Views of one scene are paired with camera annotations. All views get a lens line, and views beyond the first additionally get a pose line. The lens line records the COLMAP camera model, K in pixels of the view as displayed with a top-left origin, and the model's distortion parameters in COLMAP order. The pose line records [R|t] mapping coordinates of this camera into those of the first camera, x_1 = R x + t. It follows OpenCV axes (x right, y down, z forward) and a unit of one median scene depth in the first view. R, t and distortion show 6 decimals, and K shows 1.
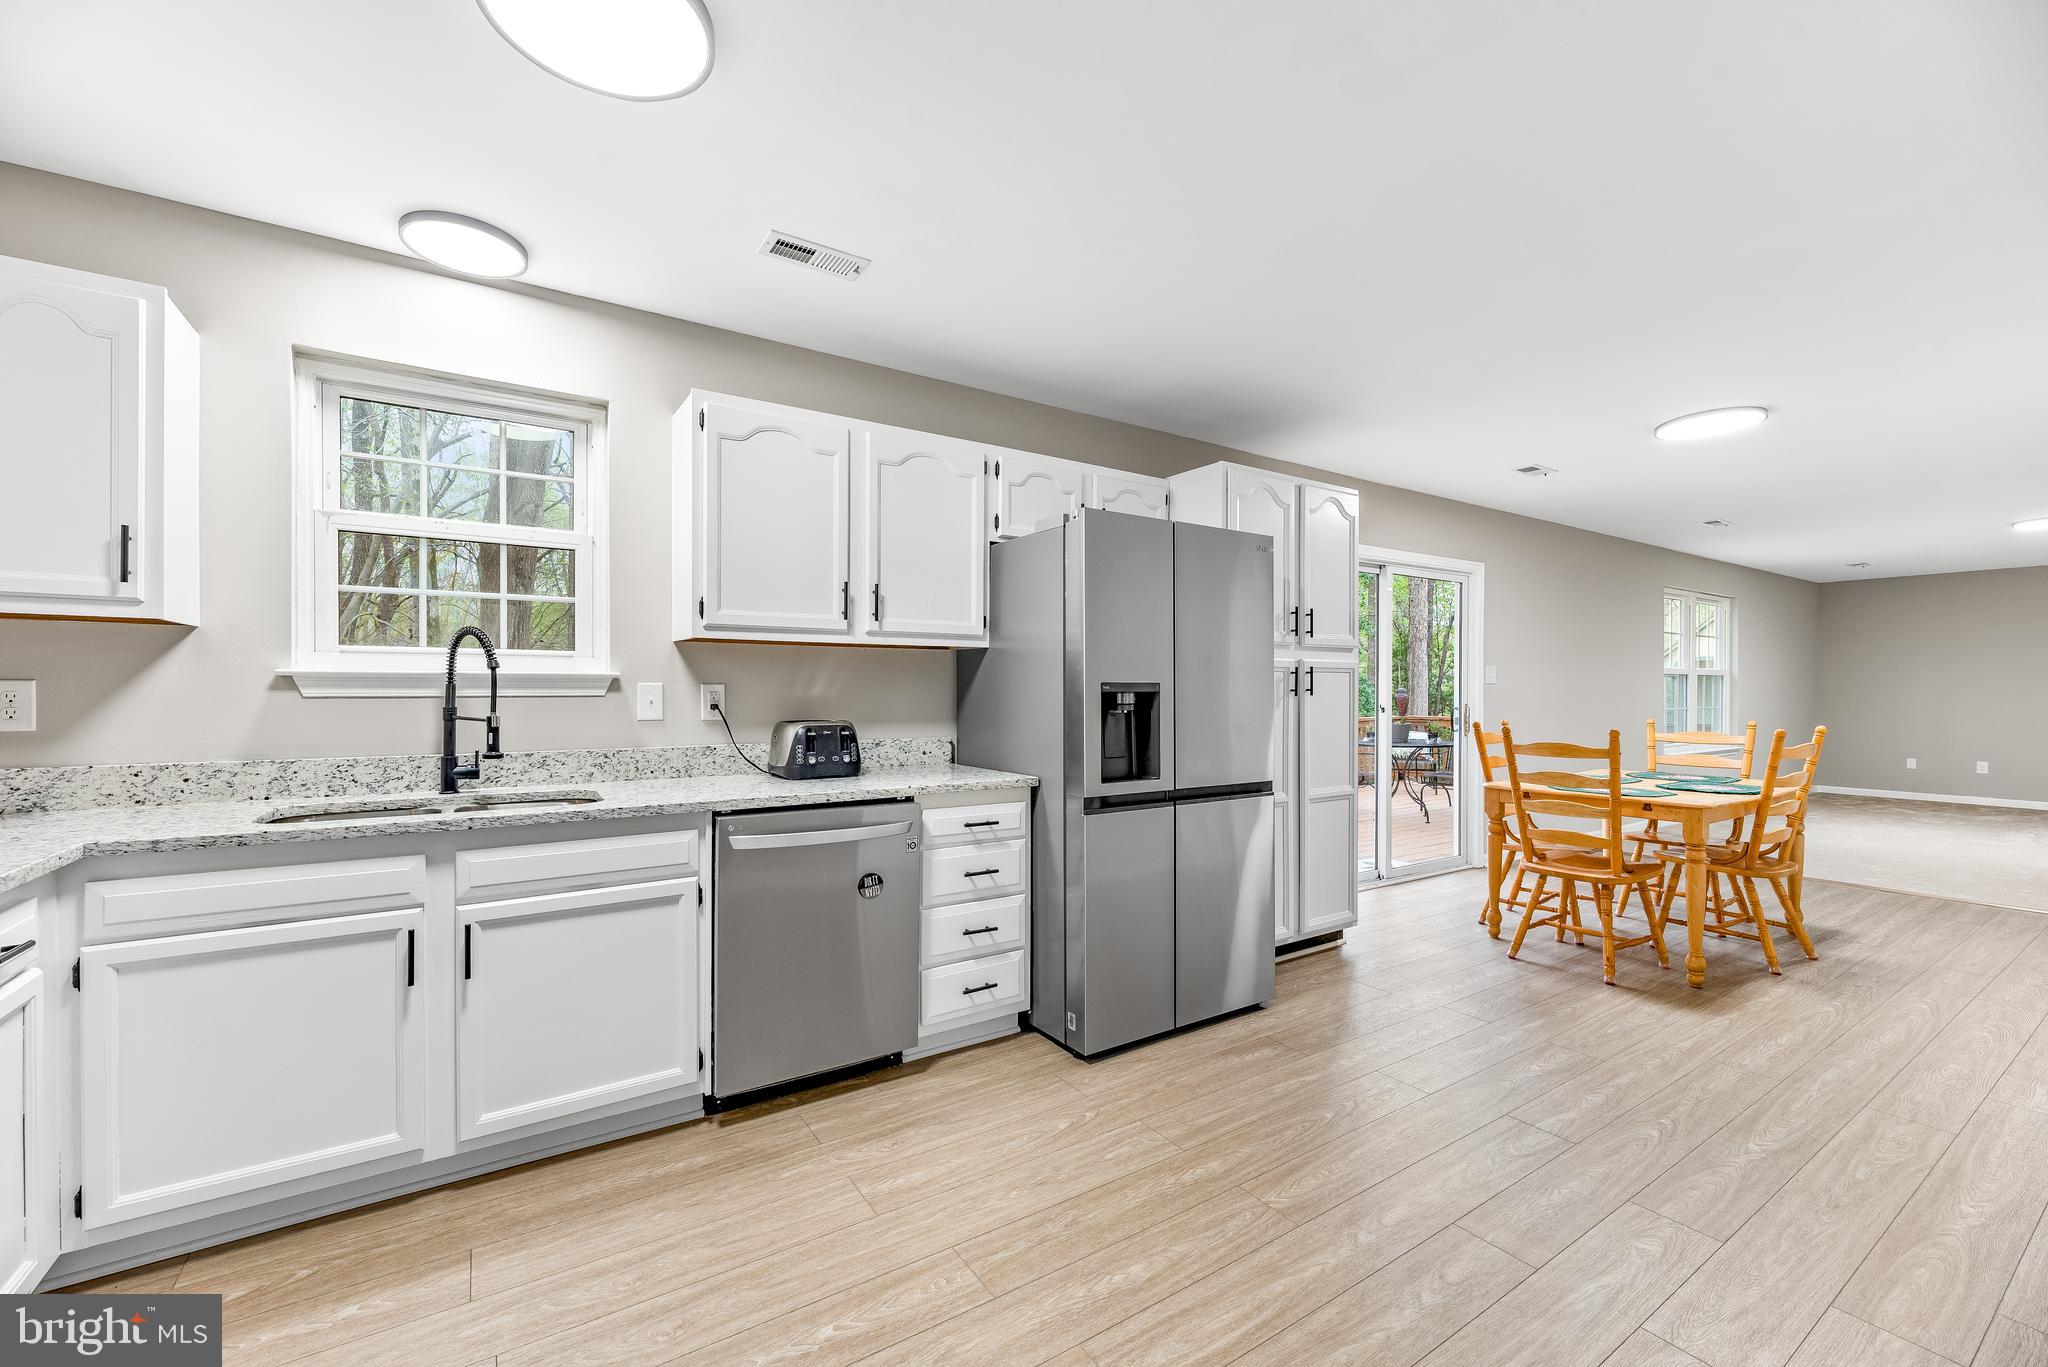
lens RADIAL K [[853.8, 0, 1011.1], [0, 853.8, 691.7], [0, 0, 1]] dist [0.001870, -0.000127]
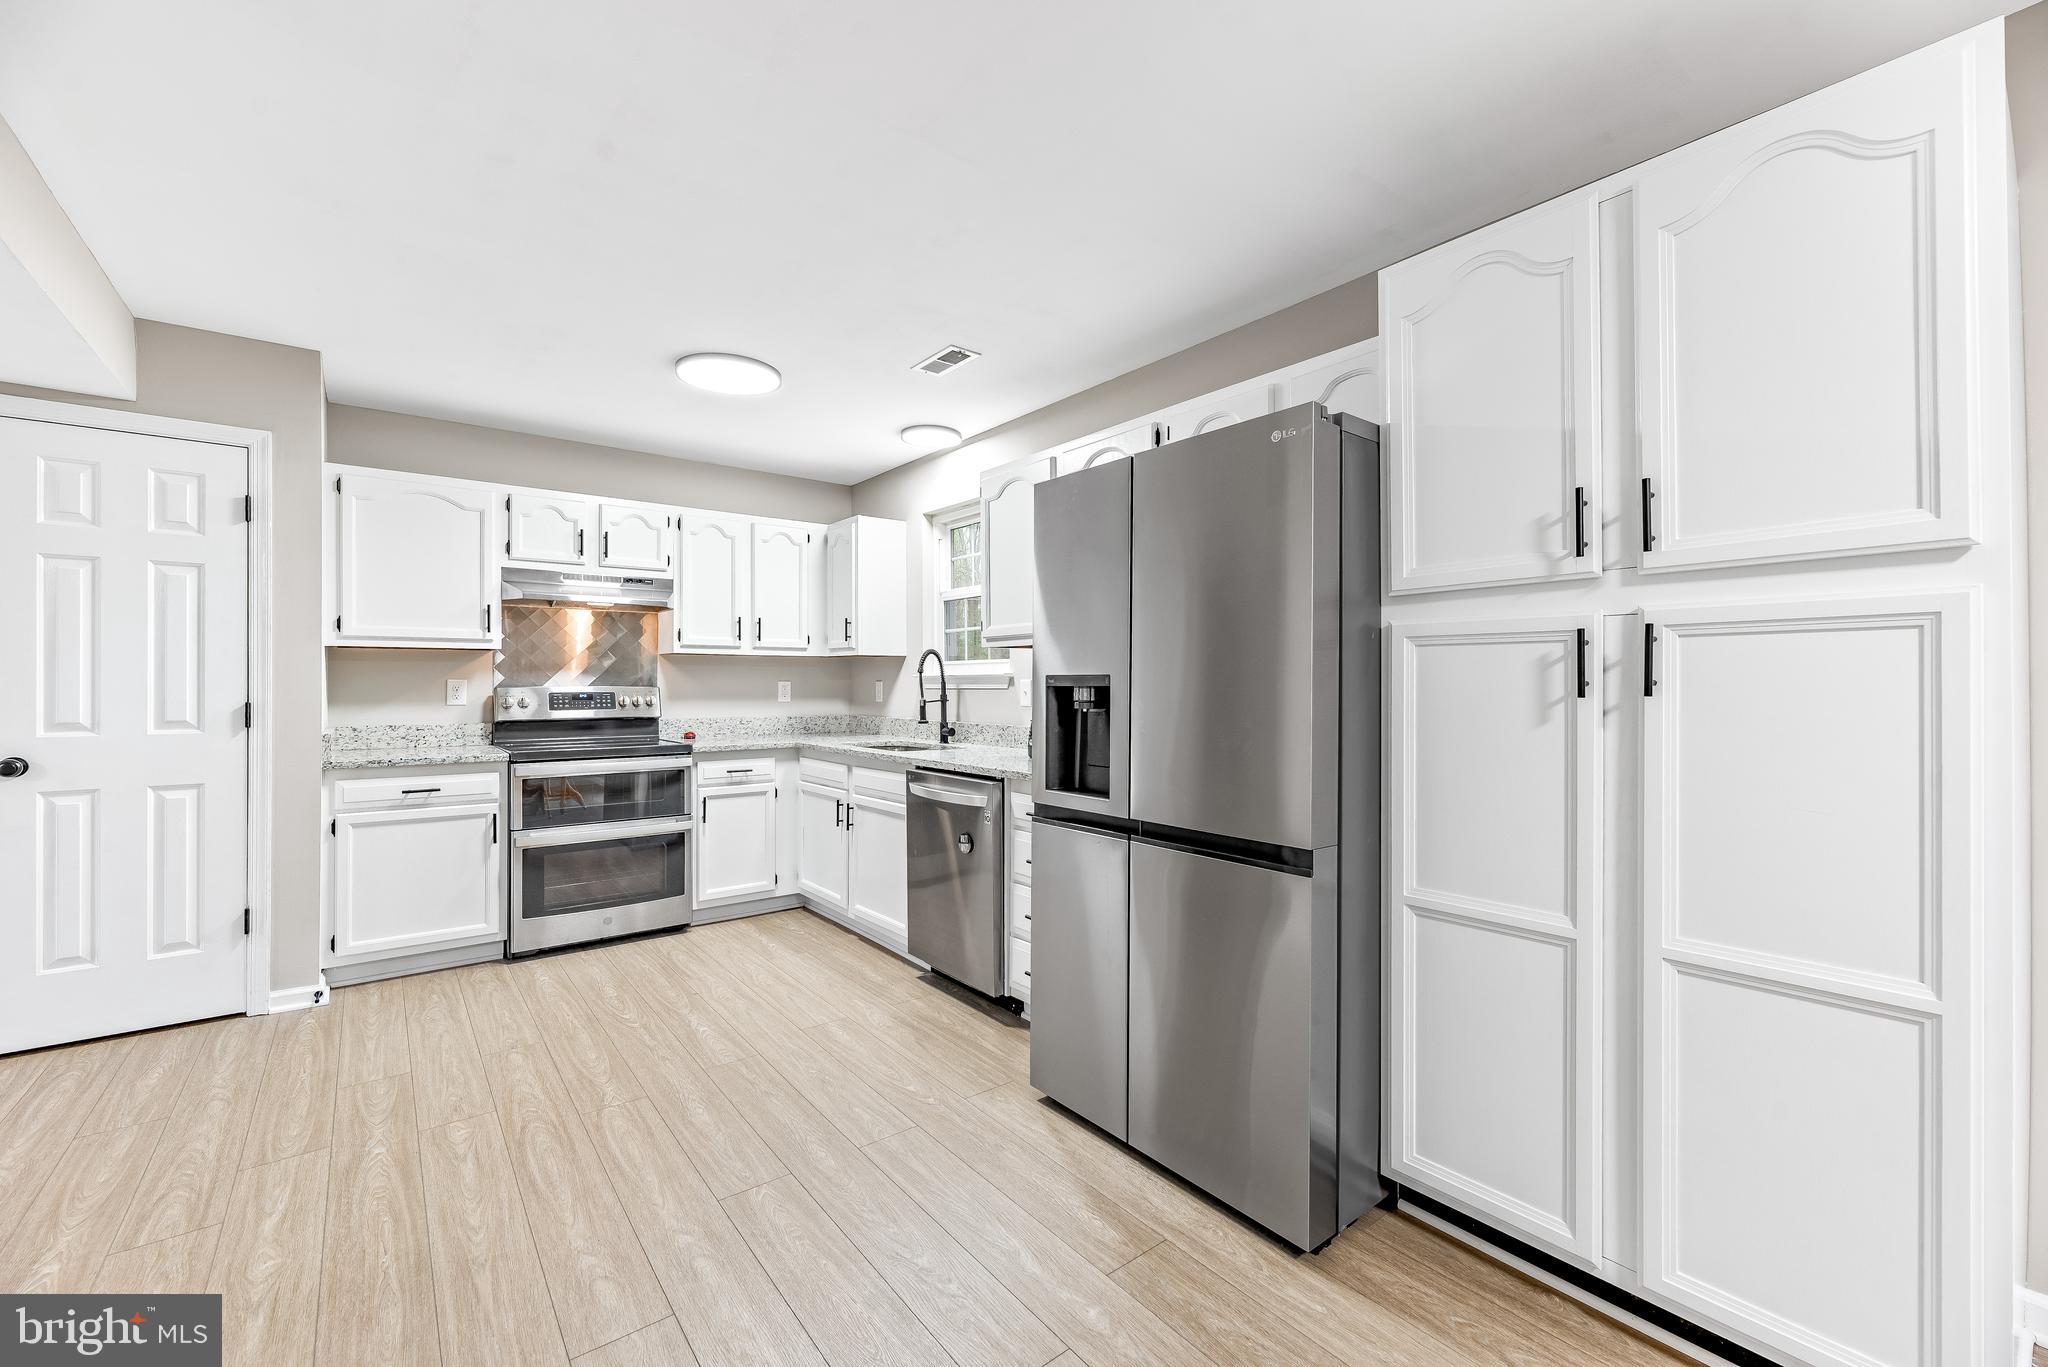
lens RADIAL K [[853.8, 0, 1011.1], [0, 853.8, 691.7], [0, 0, 1]] dist [0.001870, -0.000127]
pose [[0.055908, 0.006051, -0.998418, 1.145592], [-0.004031, 0.999975, 0.005835, 0.001460], [0.998428, 0.003698, 0.055931, 1.069774]]
